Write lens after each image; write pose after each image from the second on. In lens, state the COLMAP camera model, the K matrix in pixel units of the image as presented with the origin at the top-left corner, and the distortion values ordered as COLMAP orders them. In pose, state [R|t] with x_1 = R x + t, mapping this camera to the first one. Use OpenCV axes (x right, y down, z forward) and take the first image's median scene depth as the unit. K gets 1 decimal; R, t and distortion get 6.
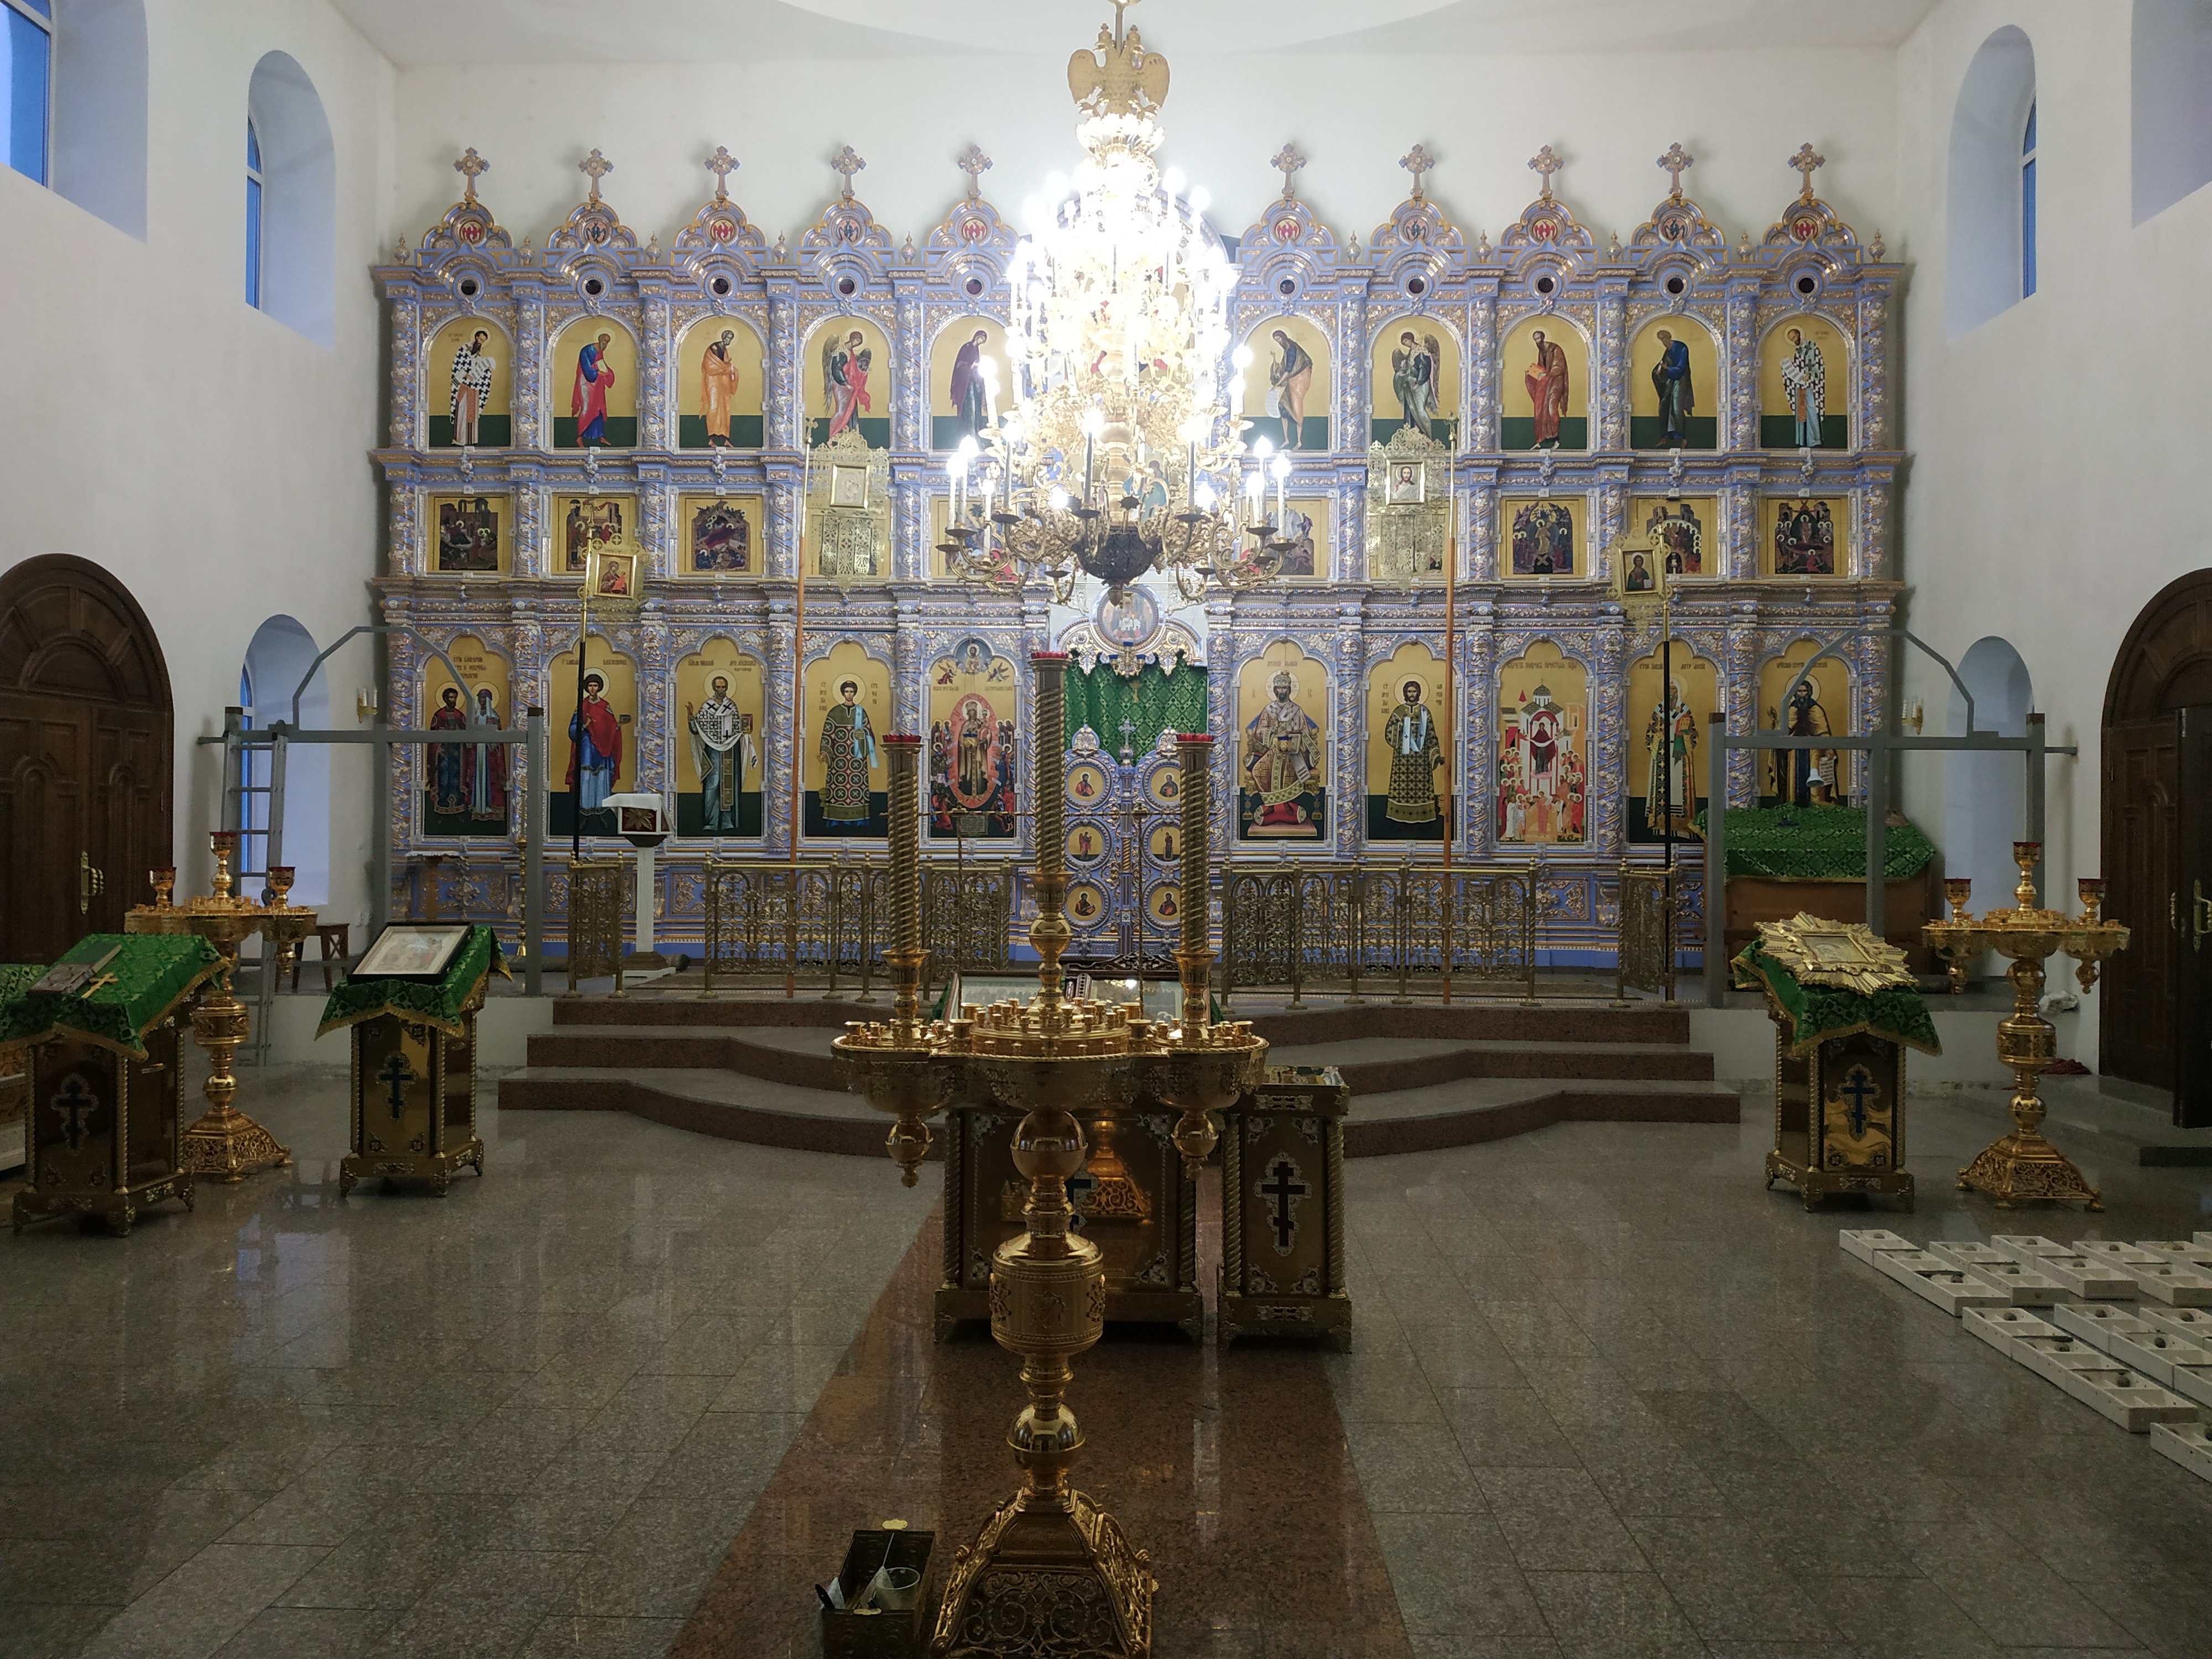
lens RADIAL K [[1532.7, 0, 1146.1], [0, 1532.7, 831.1], [0, 0, 1]] dist [0.132273, -0.177010]
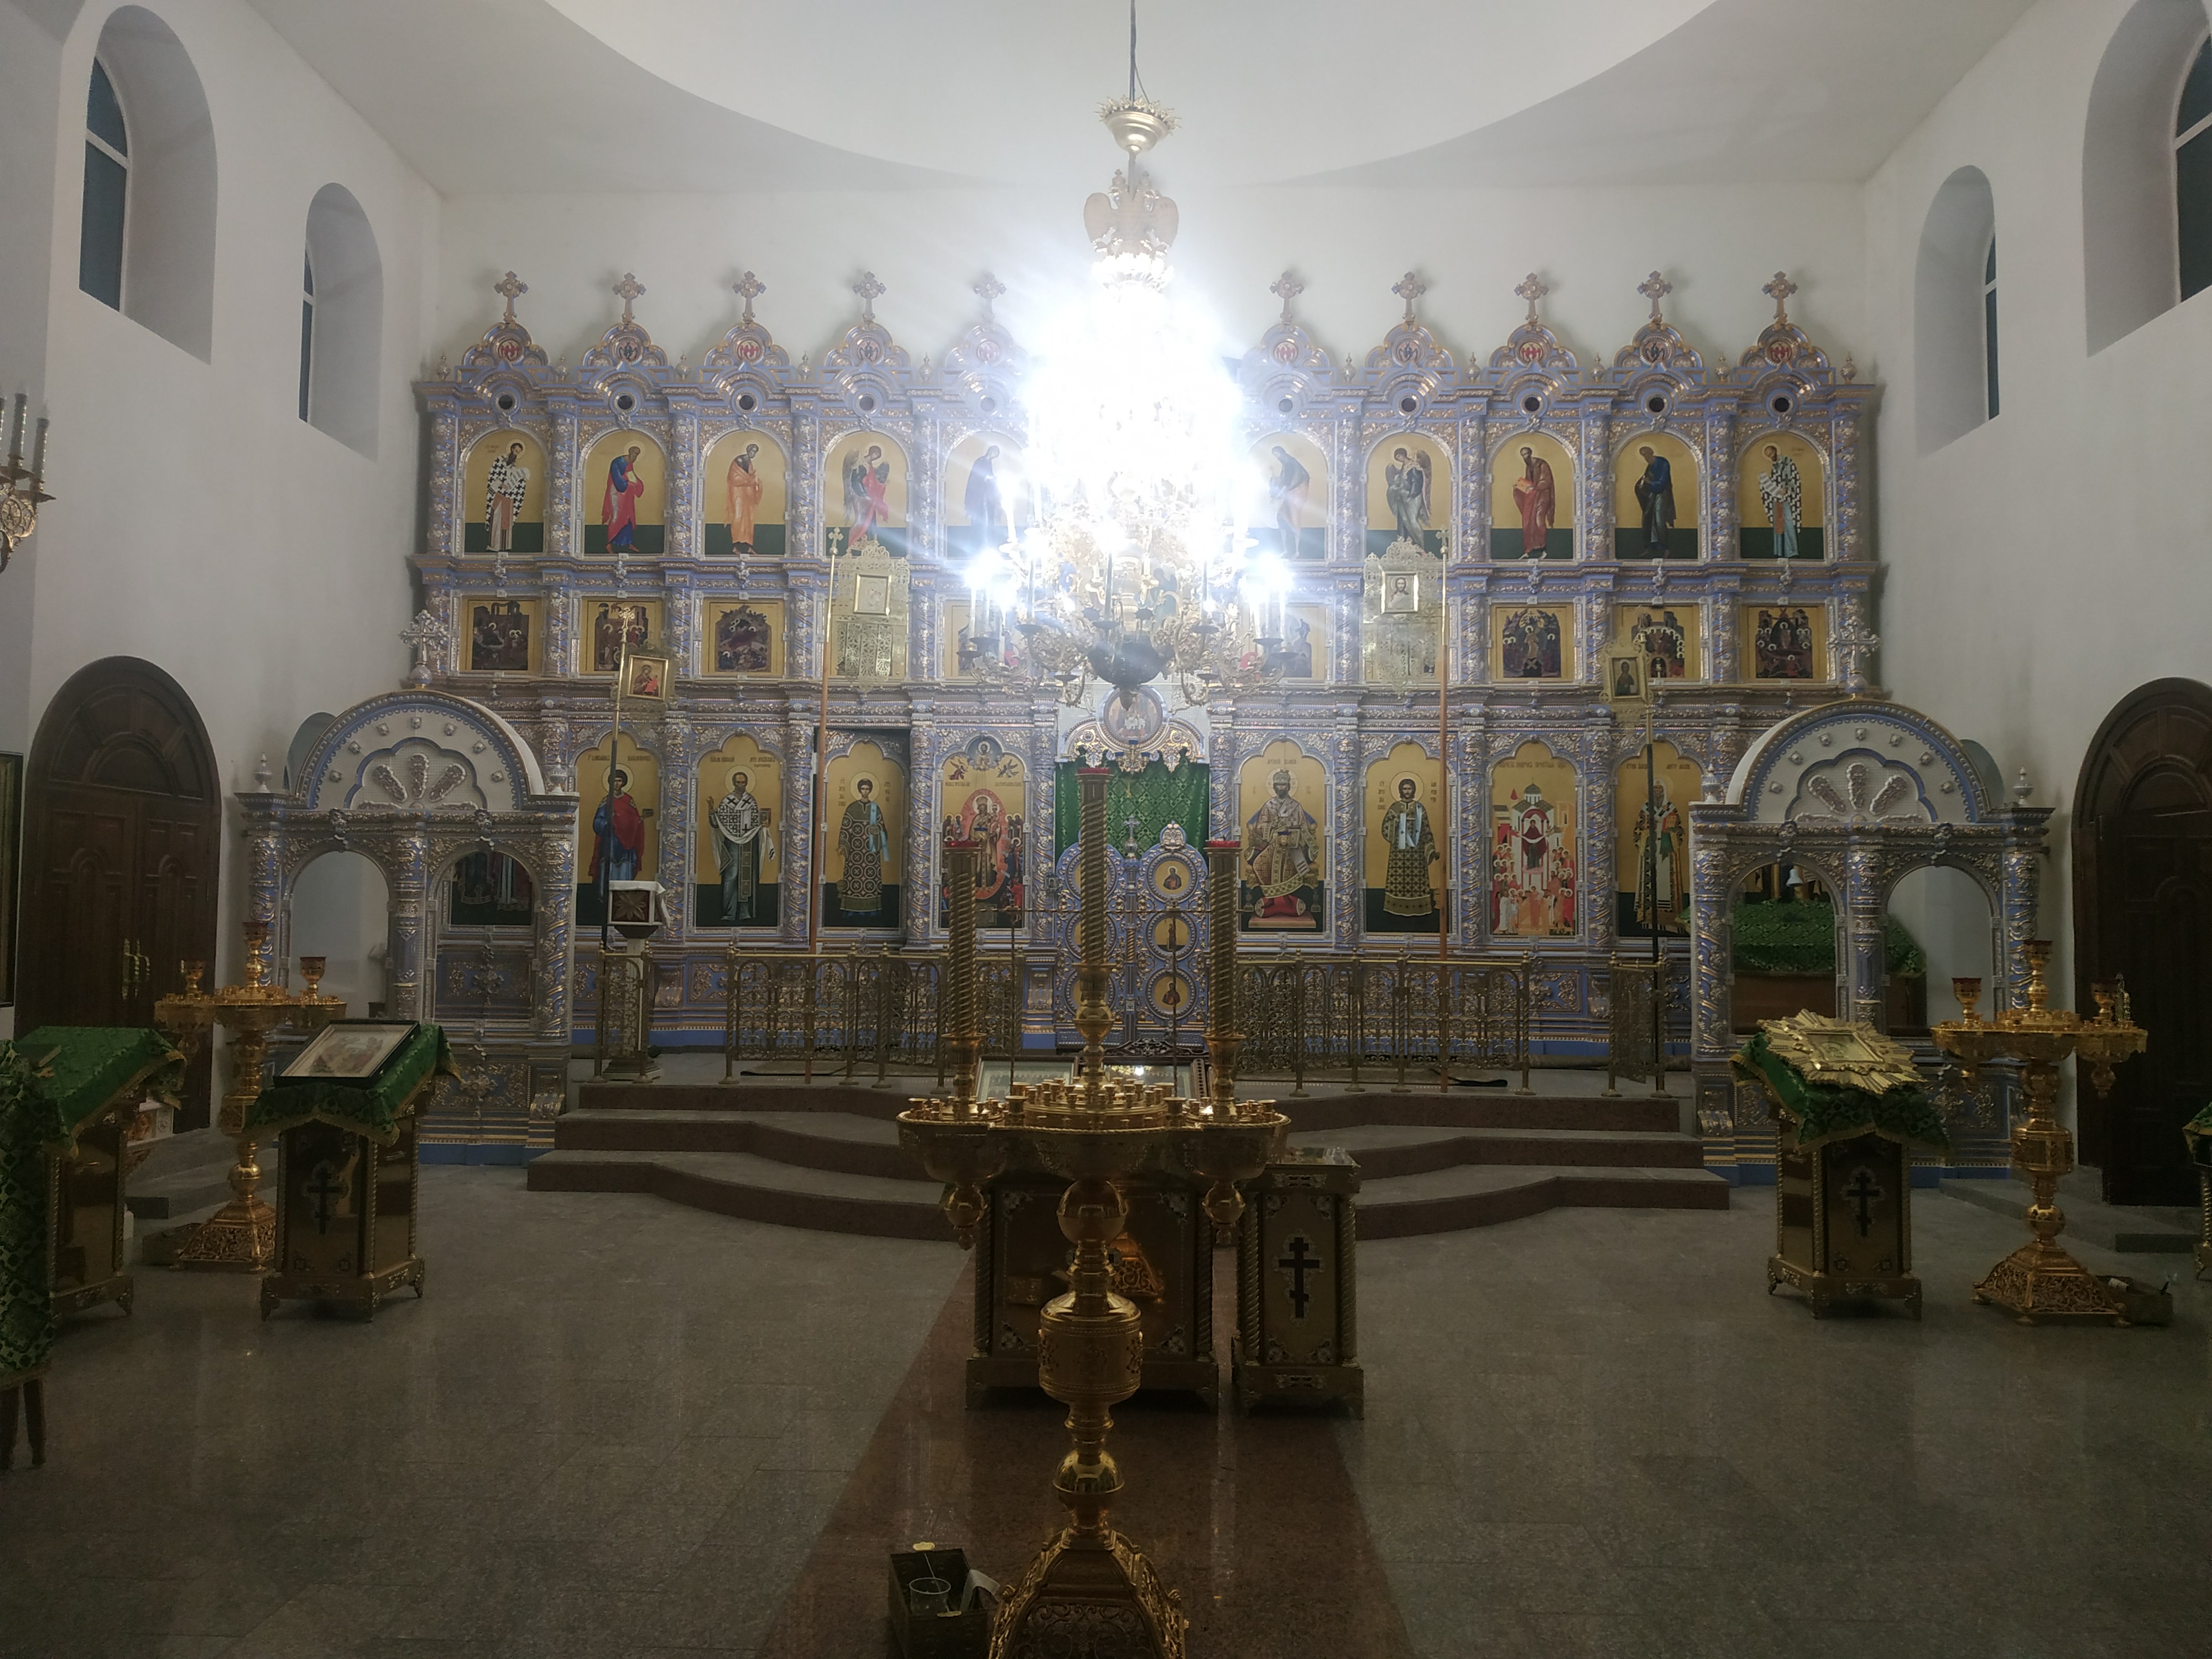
lens RADIAL K [[1633.7, 0, 1109.2], [0, 1633.7, 839.4], [0, 0, 1]] dist [0.154503, -0.260748]
pose [[0.999991, 0.004263, 0.000296, -0.027796], [-0.004245, 0.998885, -0.047018, -0.003883], [-0.000497, 0.047016, 0.998894, -0.101545]]
